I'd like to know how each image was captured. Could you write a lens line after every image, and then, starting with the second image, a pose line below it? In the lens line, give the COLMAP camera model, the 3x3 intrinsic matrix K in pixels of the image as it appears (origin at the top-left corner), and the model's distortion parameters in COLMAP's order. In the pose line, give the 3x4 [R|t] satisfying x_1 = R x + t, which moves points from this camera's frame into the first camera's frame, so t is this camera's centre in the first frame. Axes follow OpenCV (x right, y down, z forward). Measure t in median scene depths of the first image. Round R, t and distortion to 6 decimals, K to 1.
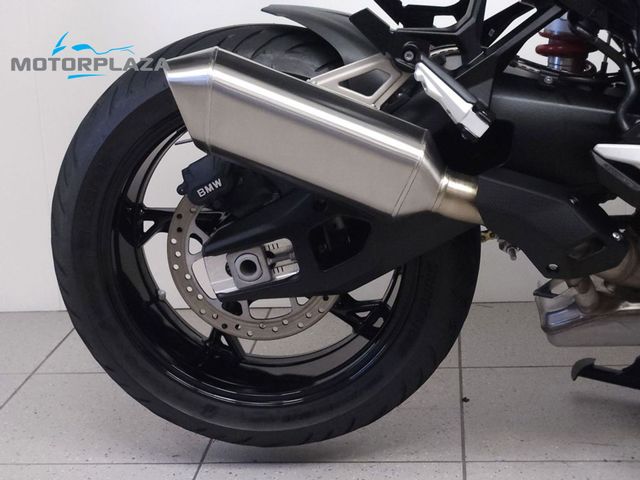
lens RADIAL K [[1273.0, 0, 320.1], [0, 1273.0, 240.1], [0, 0, 1]] dist [-0.103198, 0.000000]
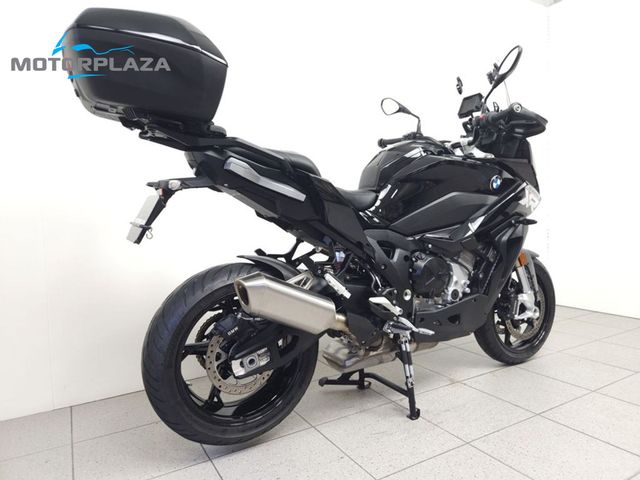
lens RADIAL K [[430.7, 0, 322.0], [0, 430.7, 238.7], [0, 0, 1]] dist [0.049291, -0.008128]
pose [[0.807258, -0.002762, 0.590193, -0.433095], [0.133643, 0.974871, -0.178232, -0.042718], [-0.574869, 0.222755, 0.787341, 0.222807]]
